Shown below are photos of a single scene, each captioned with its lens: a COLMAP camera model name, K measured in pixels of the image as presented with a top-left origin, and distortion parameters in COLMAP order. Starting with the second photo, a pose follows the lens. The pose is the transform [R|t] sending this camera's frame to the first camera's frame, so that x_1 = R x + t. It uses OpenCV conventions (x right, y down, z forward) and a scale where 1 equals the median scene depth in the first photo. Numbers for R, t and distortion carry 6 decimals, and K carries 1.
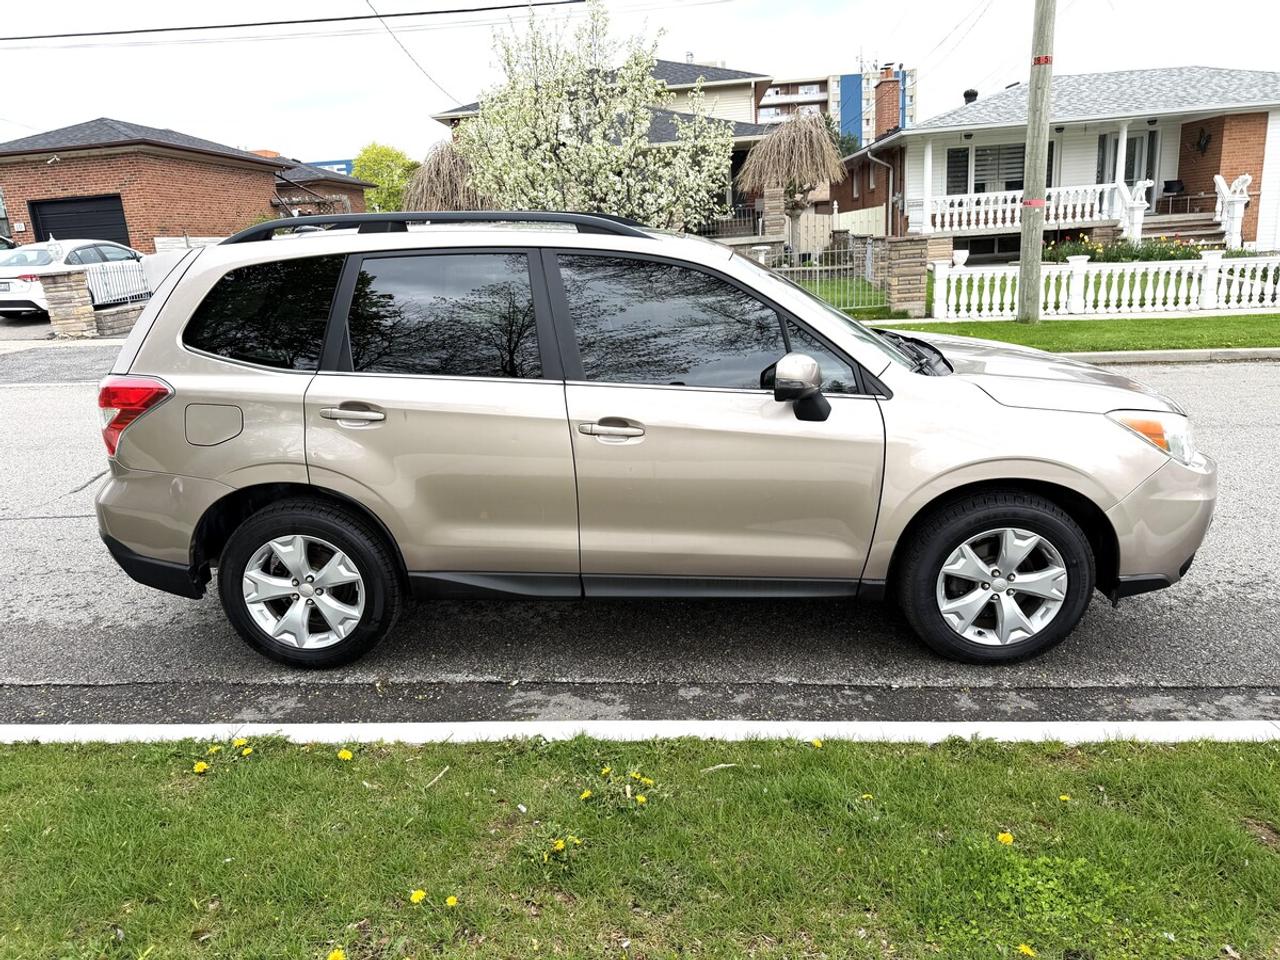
lens RADIAL K [[924.5, 0, 639.4], [0, 924.5, 485.9], [0, 0, 1]] dist [0.000308, -0.011924]
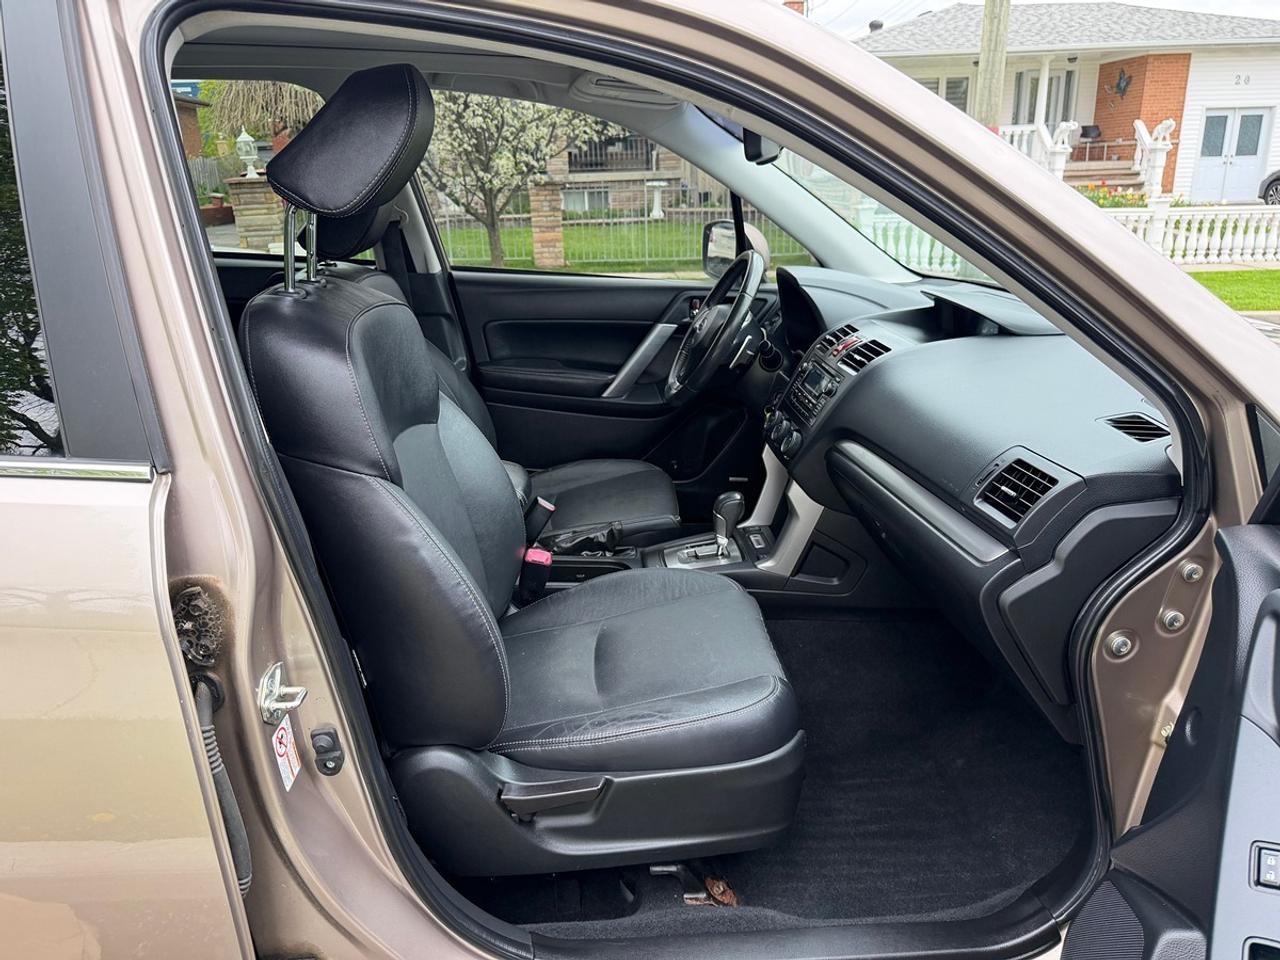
lens RADIAL K [[924.5, 0, 639.4], [0, 924.5, 485.9], [0, 0, 1]] dist [0.000308, -0.011924]
pose [[0.991915, -0.011342, 0.126395, 0.002437], [0.004484, 0.998509, 0.054410, -0.019924], [-0.126824, -0.053403, 0.990487, 0.117735]]
